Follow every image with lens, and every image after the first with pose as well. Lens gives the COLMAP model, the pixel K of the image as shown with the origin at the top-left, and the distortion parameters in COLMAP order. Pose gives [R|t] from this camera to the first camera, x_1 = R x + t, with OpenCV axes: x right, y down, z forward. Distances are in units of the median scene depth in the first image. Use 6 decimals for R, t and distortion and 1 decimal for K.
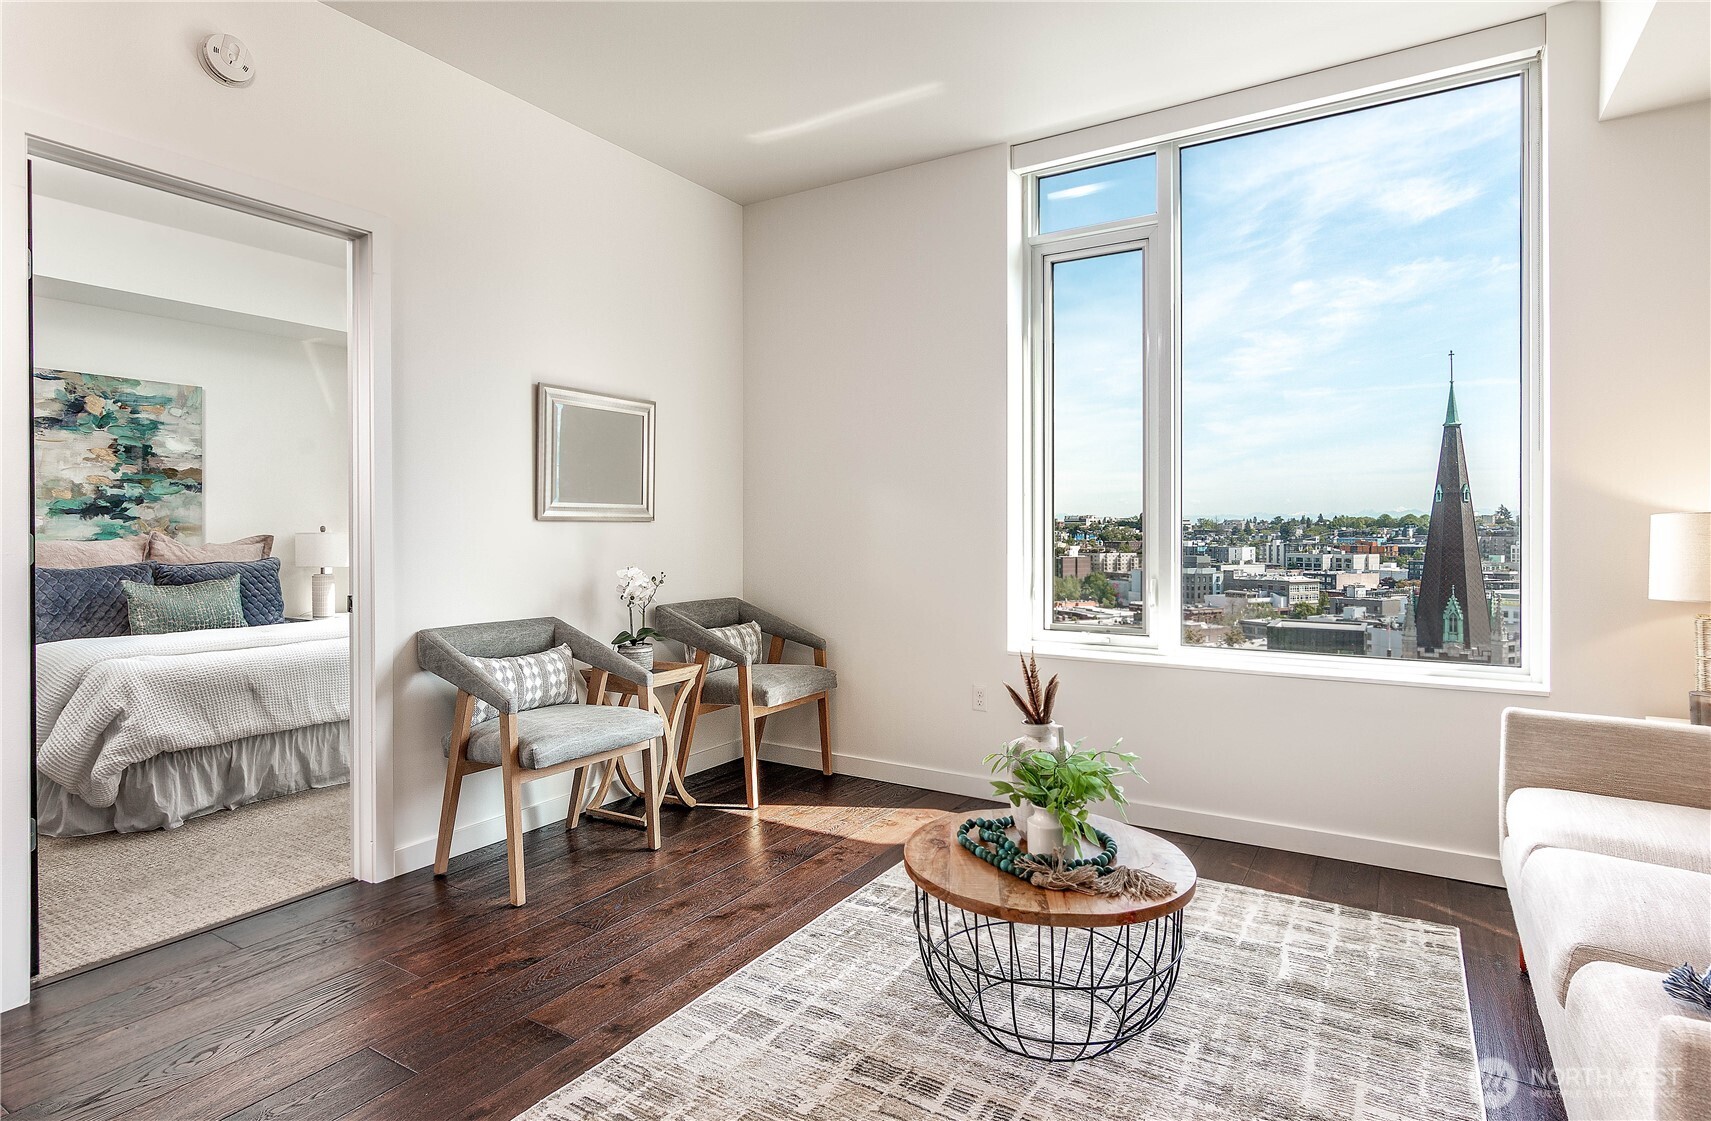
lens RADIAL K [[887.0, 0, 841.2], [0, 887.0, 531.2], [0, 0, 1]] dist [-0.005925, 0.002222]
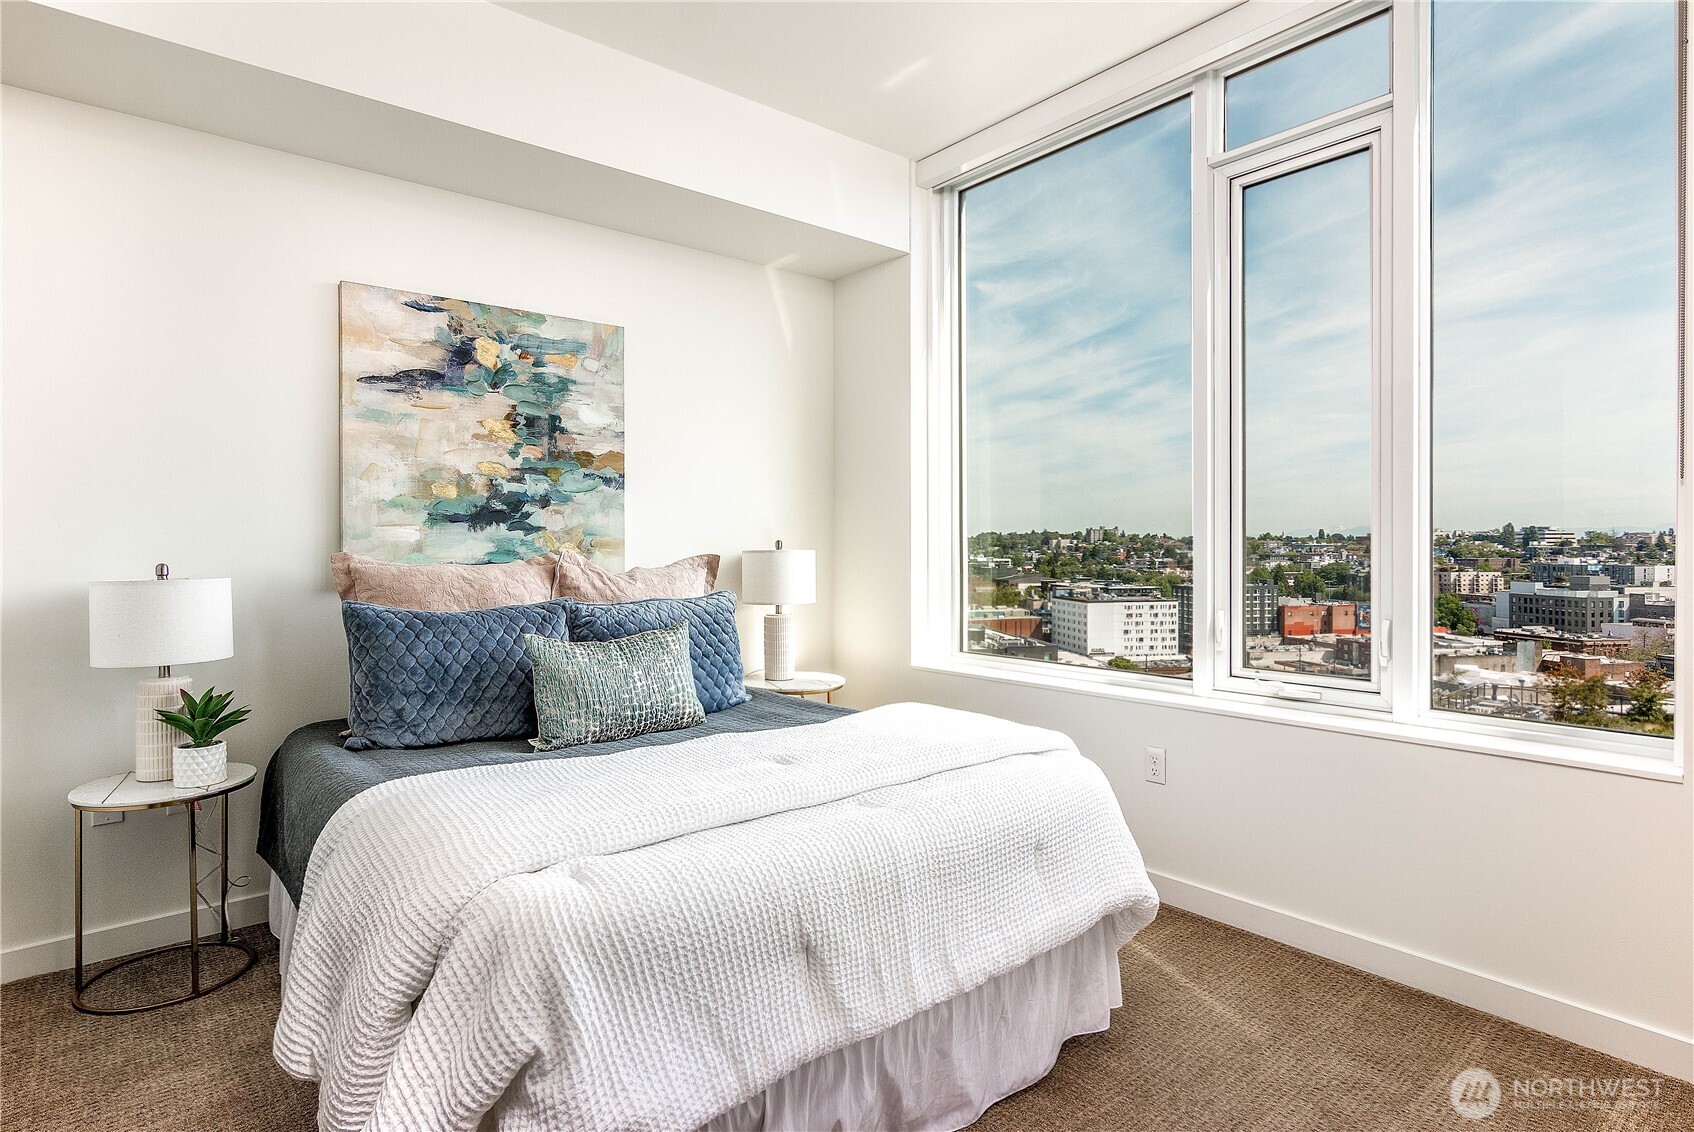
lens RADIAL K [[876.0, 0, 849.0], [0, 876.0, 549.1], [0, 0, 1]] dist [-0.002004, 0.000714]
pose [[0.949752, -0.002259, -0.312996, -0.388870], [0.002687, 0.999996, 0.000937, 0.000172], [0.312993, -0.001731, 0.949754, 0.469724]]
